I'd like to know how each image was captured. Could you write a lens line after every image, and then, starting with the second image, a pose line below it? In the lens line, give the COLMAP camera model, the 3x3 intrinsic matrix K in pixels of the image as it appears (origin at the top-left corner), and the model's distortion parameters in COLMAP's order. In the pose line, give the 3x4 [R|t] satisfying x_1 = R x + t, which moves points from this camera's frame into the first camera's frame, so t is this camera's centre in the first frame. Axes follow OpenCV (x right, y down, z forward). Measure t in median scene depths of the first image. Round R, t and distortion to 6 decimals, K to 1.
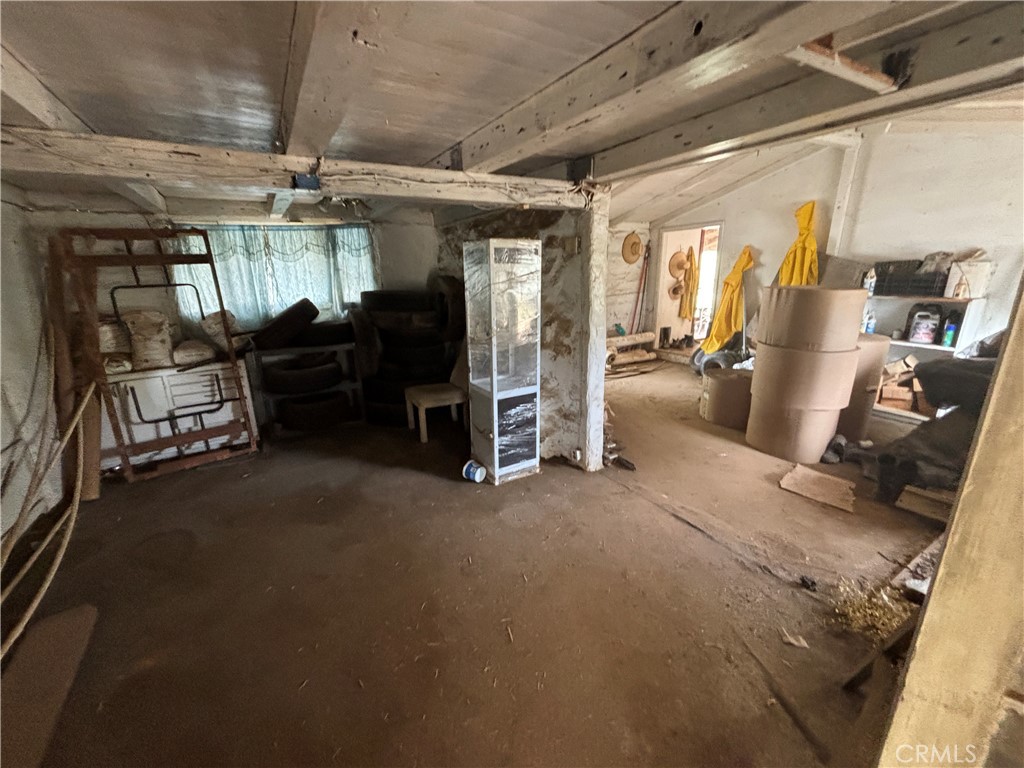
lens RADIAL K [[409.3, 0, 513.8], [0, 409.3, 376.8], [0, 0, 1]] dist [-0.000219, -0.000449]
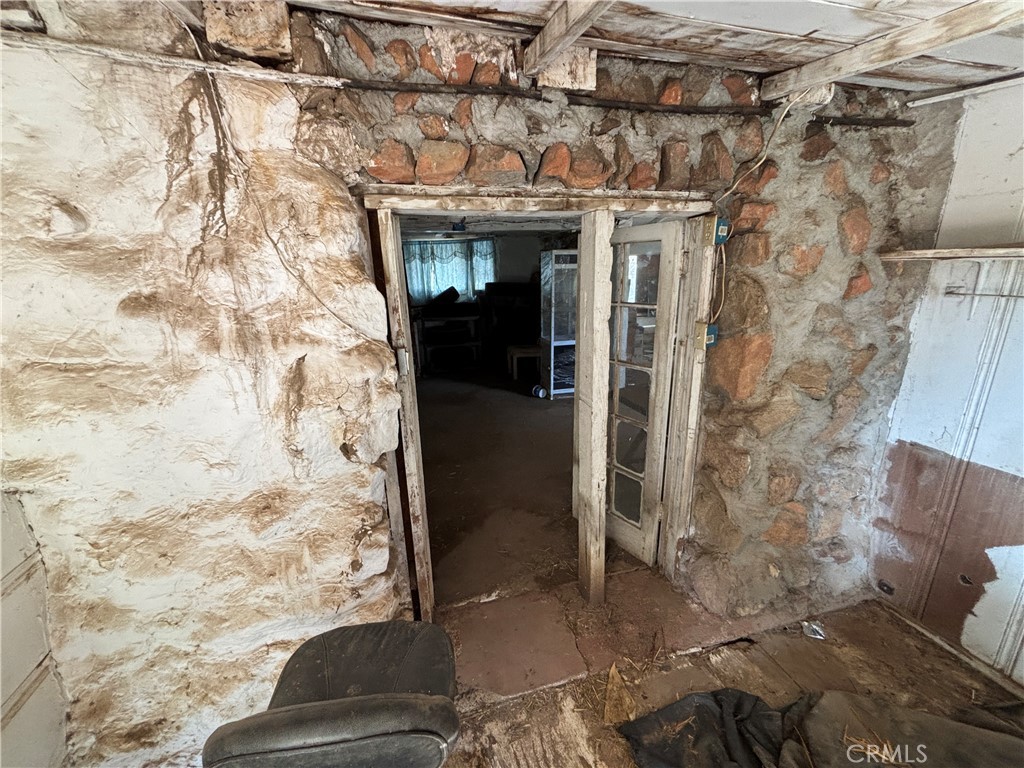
lens RADIAL K [[409.3, 0, 519.1], [0, 409.3, 387.8], [0, 0, 1]] dist [-0.000219, -0.000449]
pose [[0.956450, 0.079890, -0.280750, 0.232116], [-0.072977, 0.996719, 0.035012, 0.134089], [0.282626, -0.012999, 0.959142, -0.487293]]
